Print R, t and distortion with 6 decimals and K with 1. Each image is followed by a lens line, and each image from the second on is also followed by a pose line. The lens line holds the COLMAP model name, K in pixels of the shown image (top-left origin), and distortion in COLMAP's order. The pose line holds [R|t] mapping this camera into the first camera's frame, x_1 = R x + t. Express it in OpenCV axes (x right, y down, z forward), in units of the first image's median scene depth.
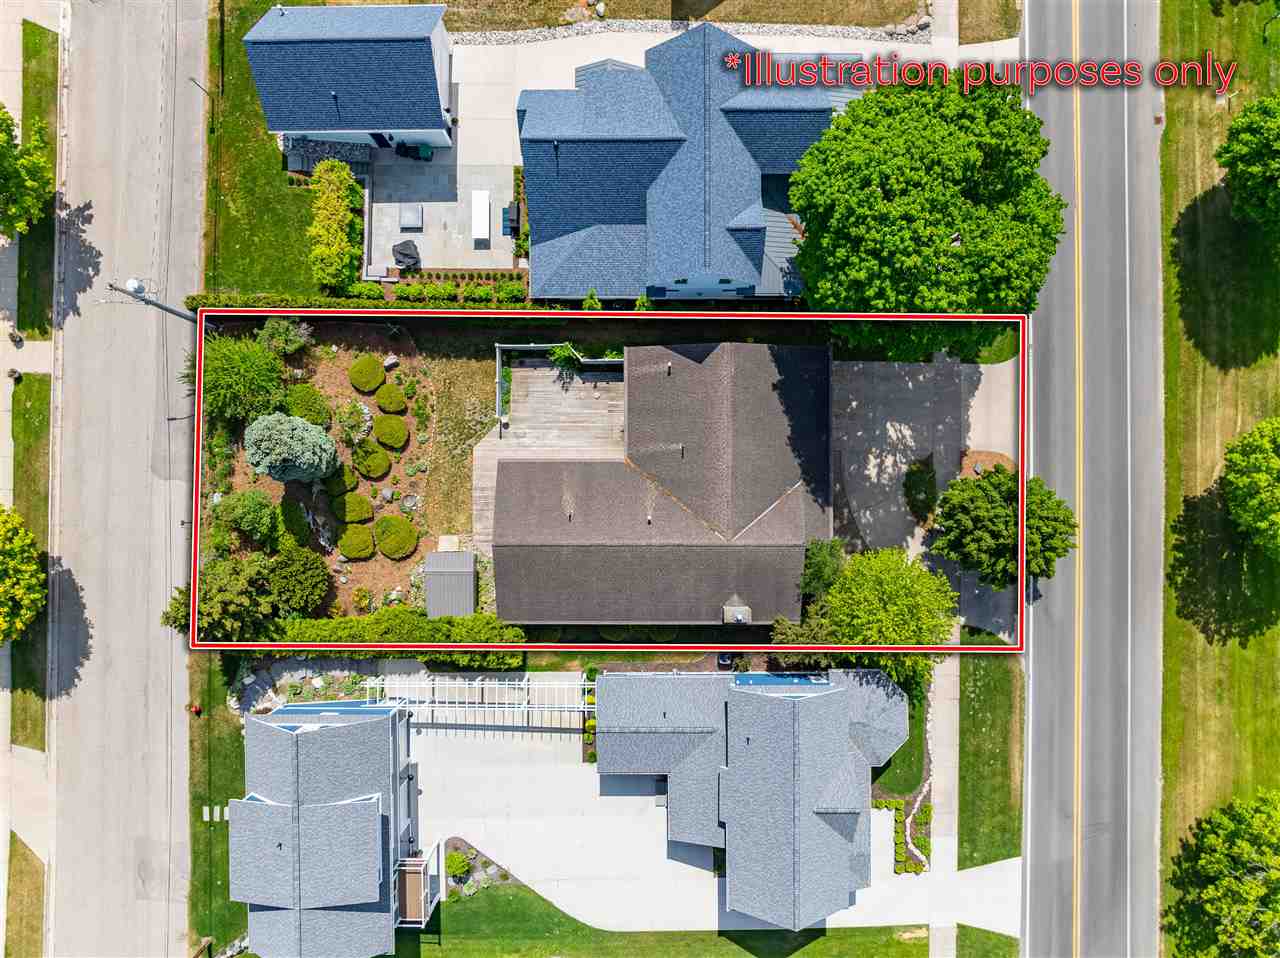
lens RADIAL K [[901.4, 0, 639.3], [0, 901.4, 479.4], [0, 0, 1]] dist [-0.030523, -0.001451]
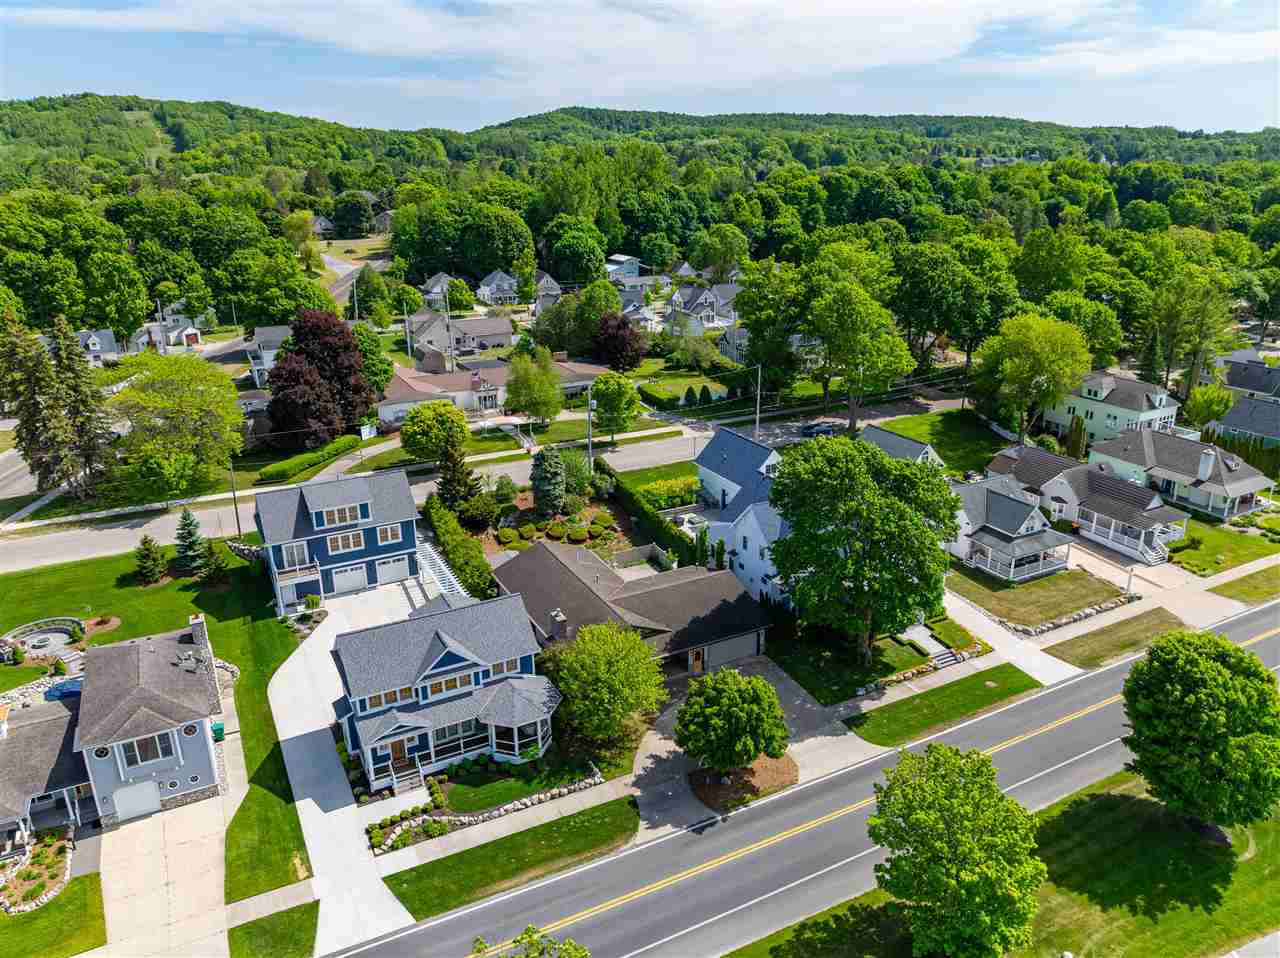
lens RADIAL K [[901.4, 0, 641.3], [0, 901.4, 476.1], [0, 0, 1]] dist [-0.030523, -0.001451]
pose [[0.465578, 0.291123, -0.835754, 1.091182], [-0.884898, 0.167975, -0.434443, 0.527367], [0.013909, 0.941824, 0.335820, 0.337493]]
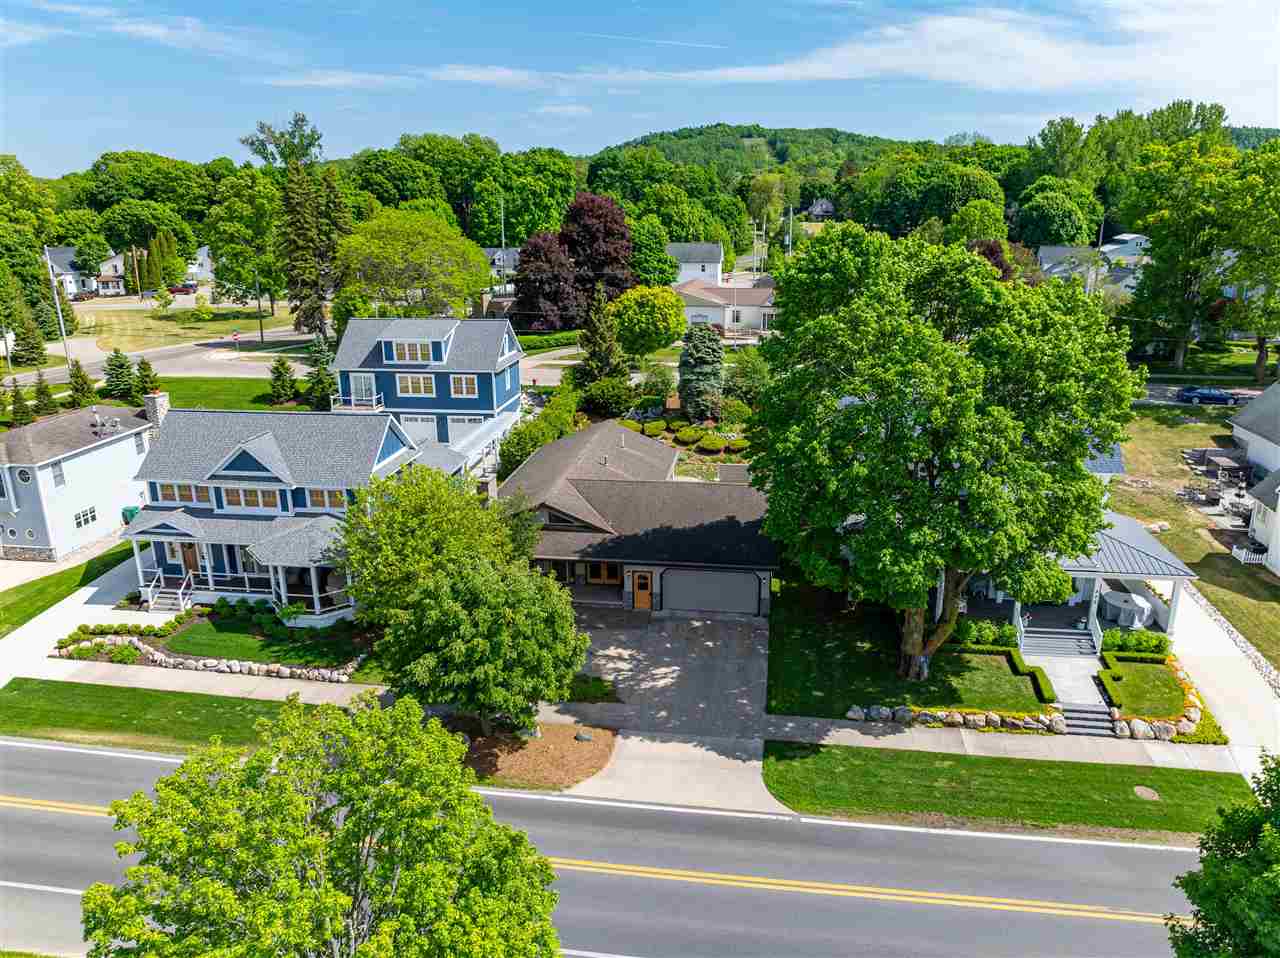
lens RADIAL K [[901.4, 0, 647.7], [0, 901.4, 478.1], [0, 0, 1]] dist [-0.030523, -0.001451]
pose [[-0.138852, 0.292639, -0.946088, 0.884011], [-0.990185, -0.025641, 0.137393, -0.130041], [0.015948, 0.955879, 0.293327, 0.662869]]
